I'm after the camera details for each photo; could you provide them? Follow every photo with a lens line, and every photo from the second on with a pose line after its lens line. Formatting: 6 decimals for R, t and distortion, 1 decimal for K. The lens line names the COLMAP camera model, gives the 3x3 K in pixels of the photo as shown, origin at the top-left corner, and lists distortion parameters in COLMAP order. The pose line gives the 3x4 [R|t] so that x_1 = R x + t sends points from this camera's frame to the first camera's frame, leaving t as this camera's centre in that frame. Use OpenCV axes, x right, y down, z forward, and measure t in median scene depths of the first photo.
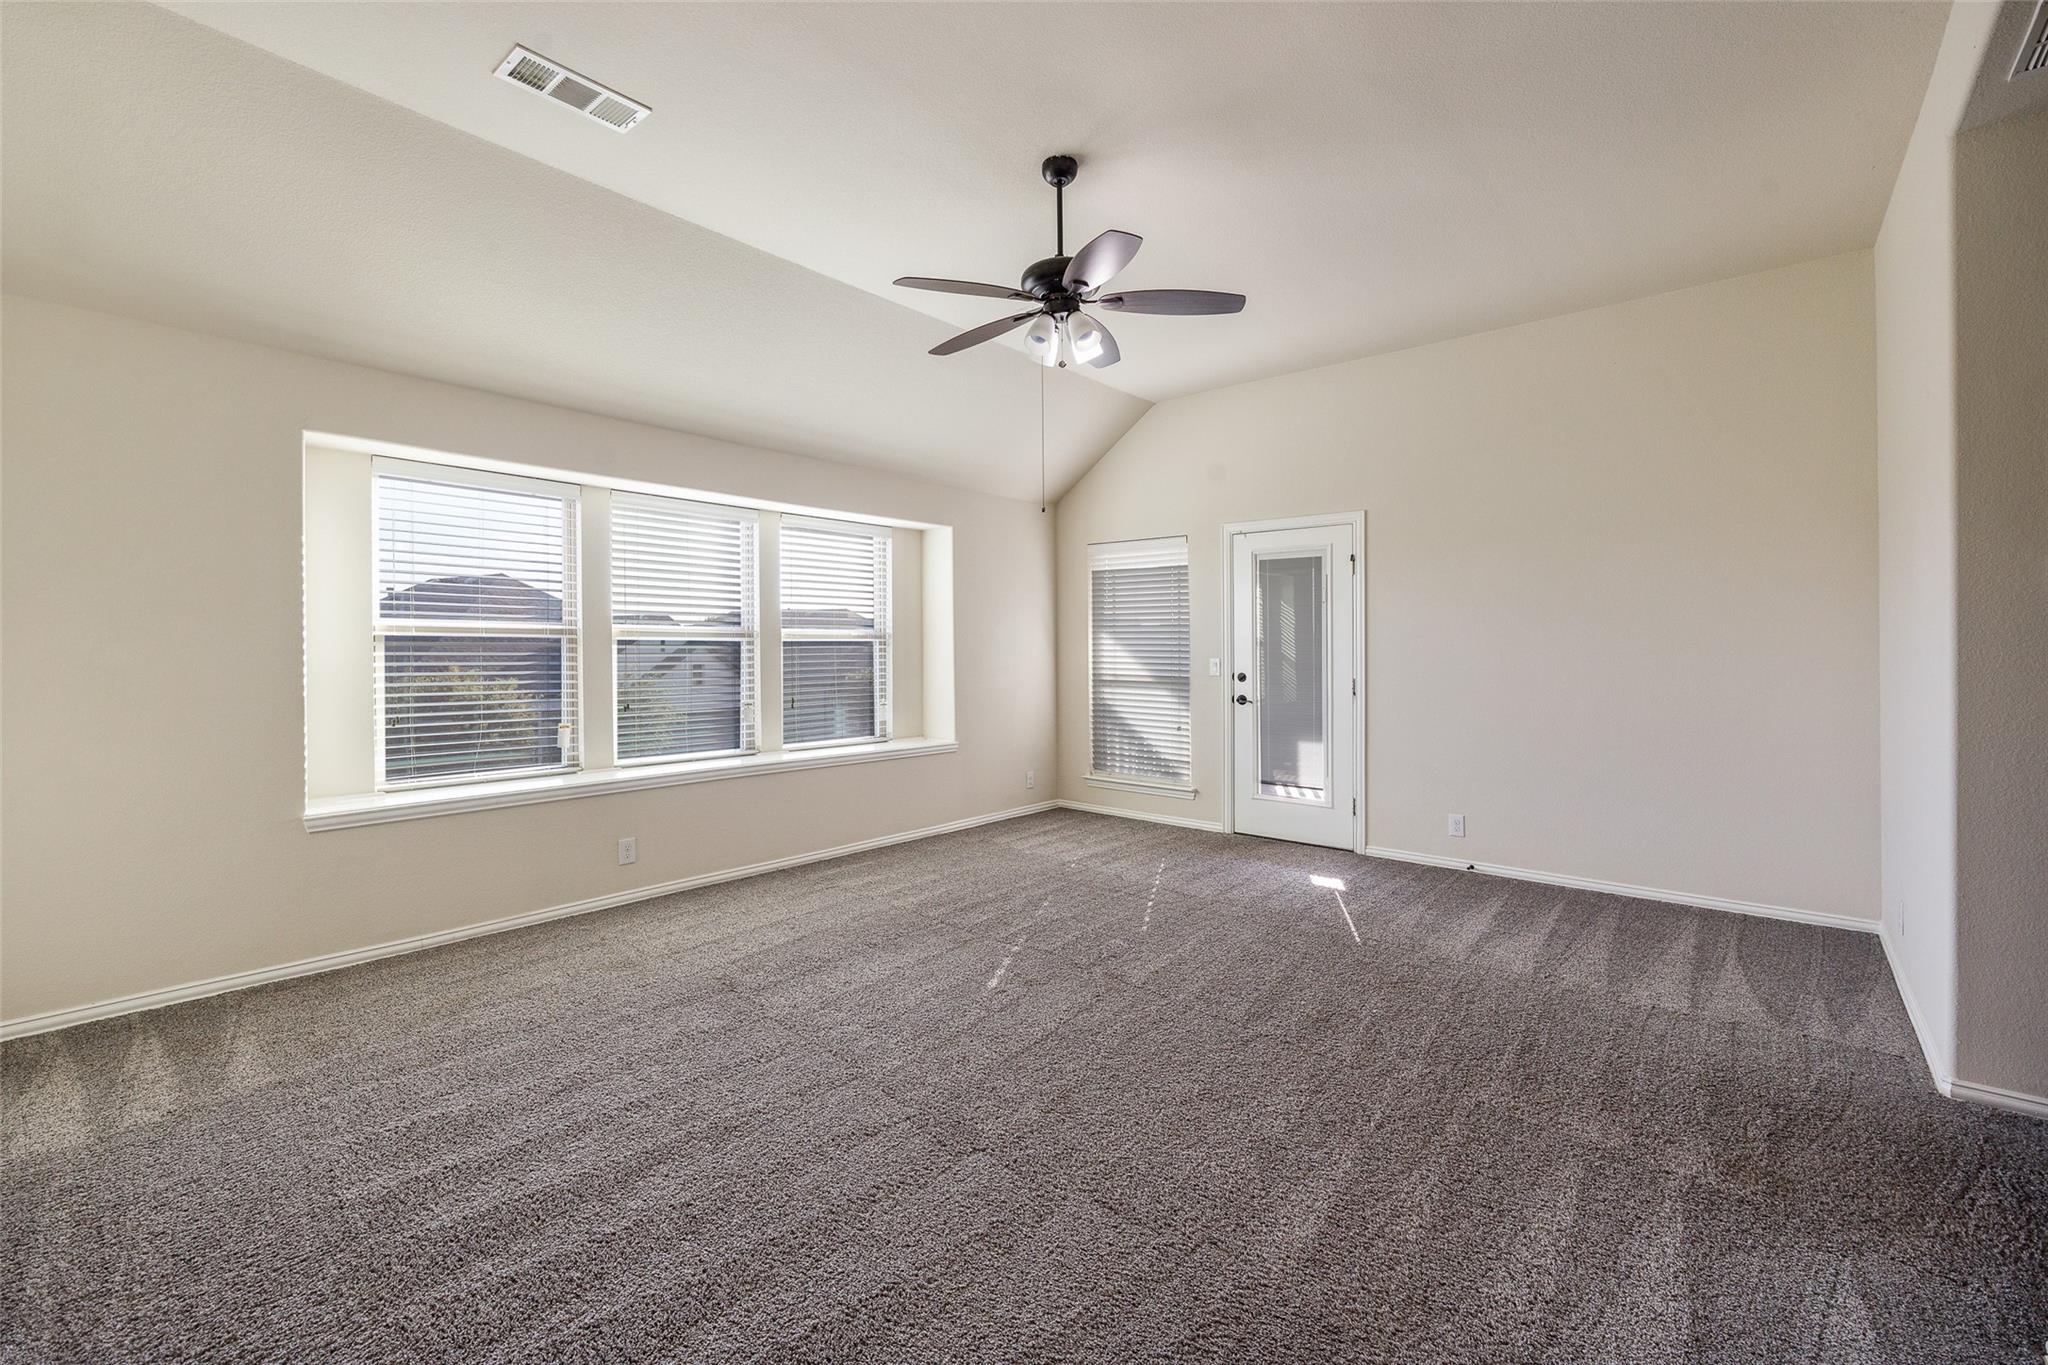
lens RADIAL K [[800.9, 0, 1087.4], [0, 800.9, 655.6], [0, 0, 1]] dist [-0.008627, 0.000051]
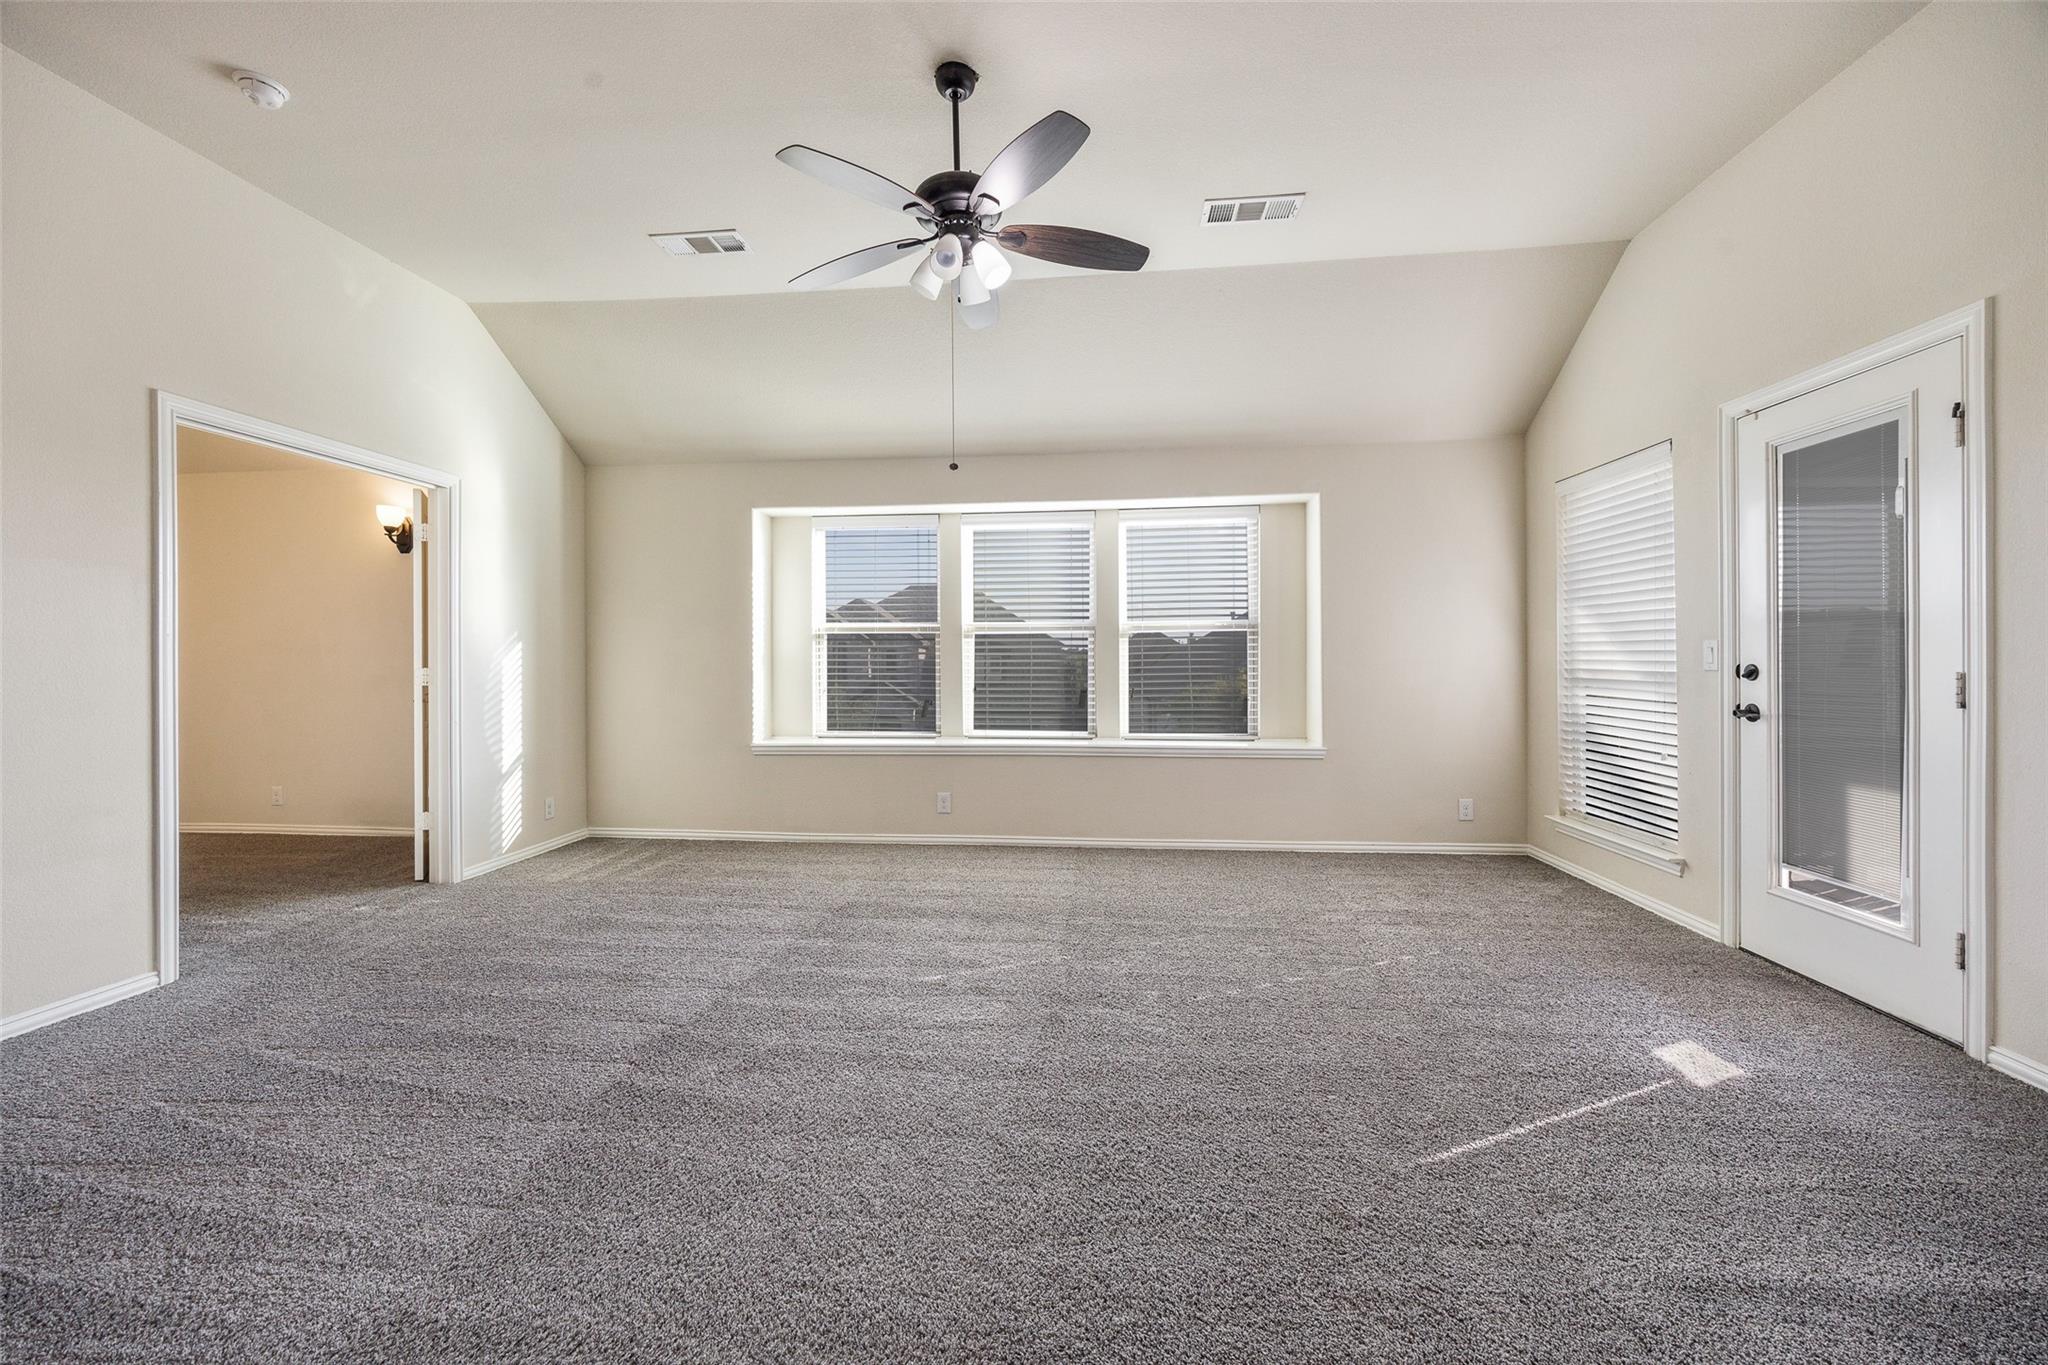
lens RADIAL K [[800.9, 0, 1022.7], [0, 800.9, 670.4], [0, 0, 1]] dist [-0.008627, 0.000051]
pose [[0.572820, 0.004083, -0.819671, 0.372303], [0.001324, 0.999982, 0.005906, 0.022782], [0.819680, -0.004469, 0.572804, 0.278364]]
